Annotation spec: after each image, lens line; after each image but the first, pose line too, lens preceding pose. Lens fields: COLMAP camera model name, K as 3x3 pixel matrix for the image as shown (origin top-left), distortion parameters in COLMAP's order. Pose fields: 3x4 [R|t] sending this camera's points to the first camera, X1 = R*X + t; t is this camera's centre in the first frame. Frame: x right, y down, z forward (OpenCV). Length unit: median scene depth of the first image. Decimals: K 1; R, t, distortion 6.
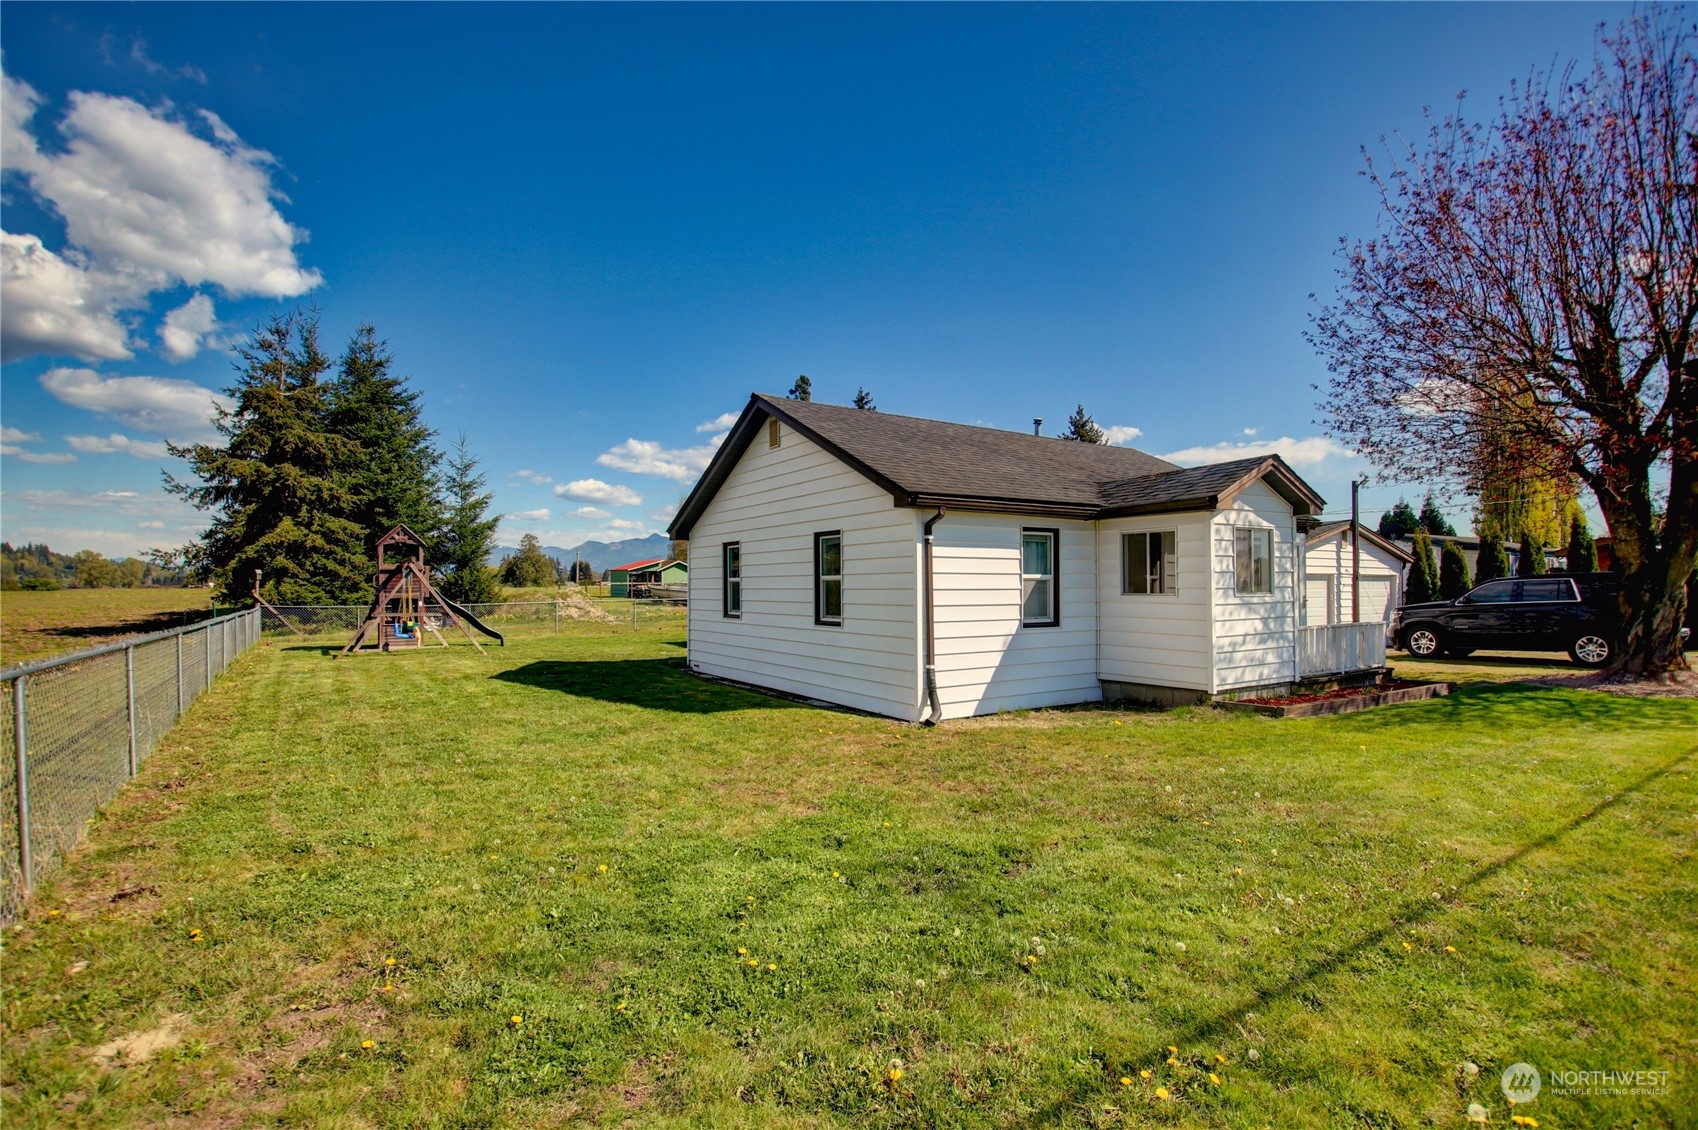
lens RADIAL K [[803.7, 0, 839.8], [0, 803.7, 569.9], [0, 0, 1]] dist [0.026380, -0.038572]
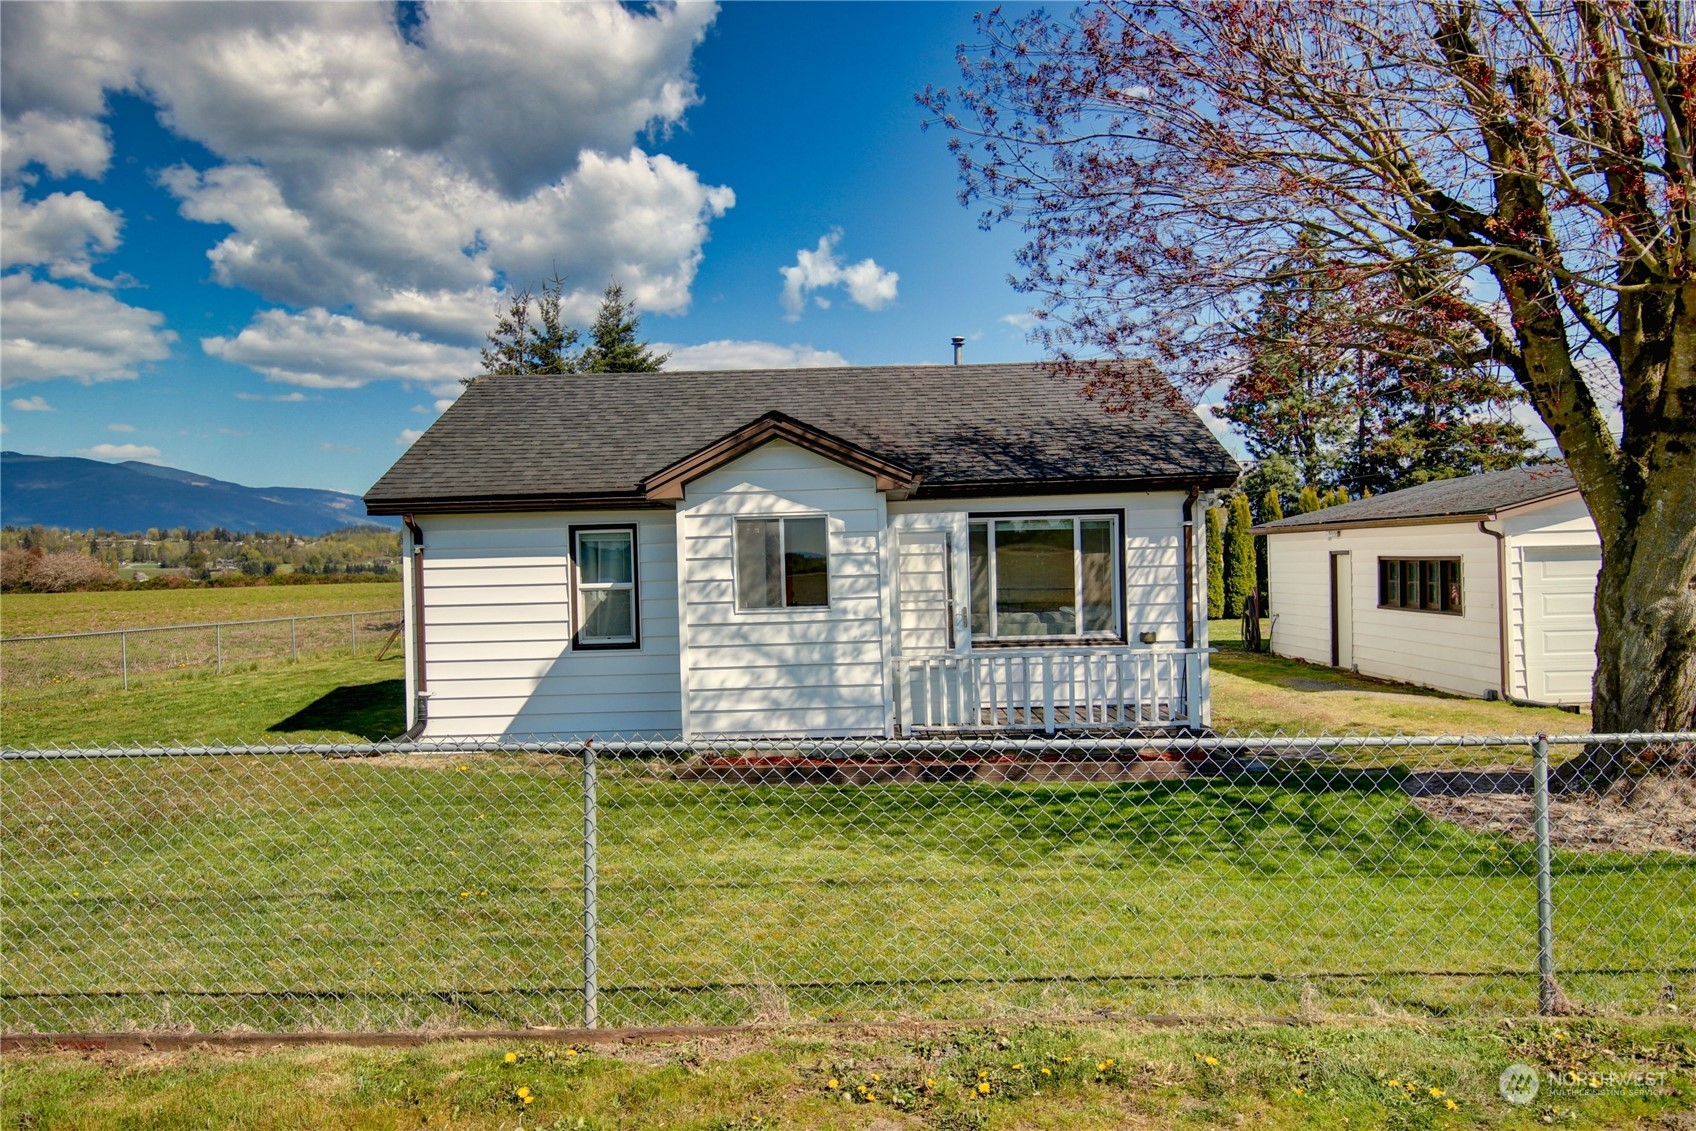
lens RADIAL K [[1173.1, 0, 848.0], [0, 1173.1, 565.5], [0, 0, 1]] dist [0.001814, 0.000270]
pose [[0.834407, -0.020963, -0.550749, 0.678000], [0.036479, 0.999186, 0.017235, -0.014399], [0.549940, -0.034472, 0.834493, 0.102110]]
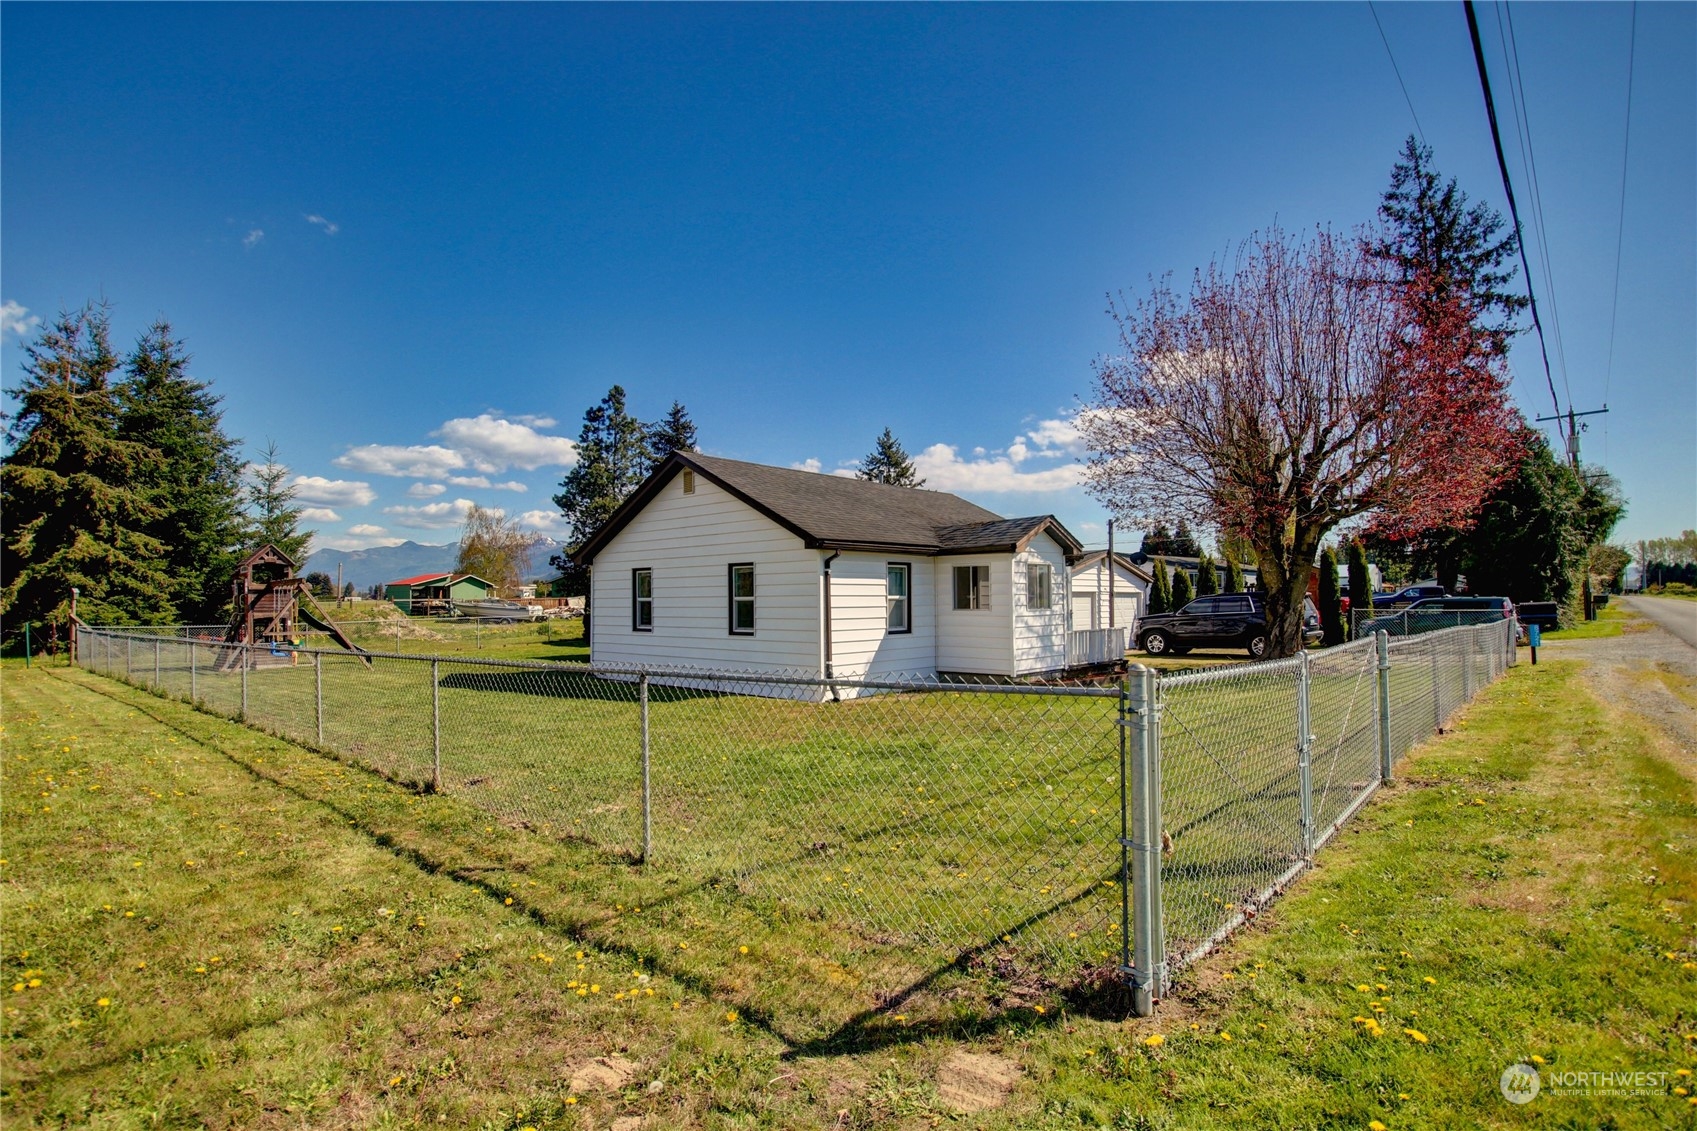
lens RADIAL K [[848.5, 0, 846.9], [0, 848.5, 568.0], [0, 0, 1]] dist [0.023608, -0.035145]
pose [[0.968362, 0.005201, 0.249496, -0.126426], [-0.000753, 0.999839, -0.017923, -0.009972], [-0.249549, 0.017168, 0.968210, -0.245917]]
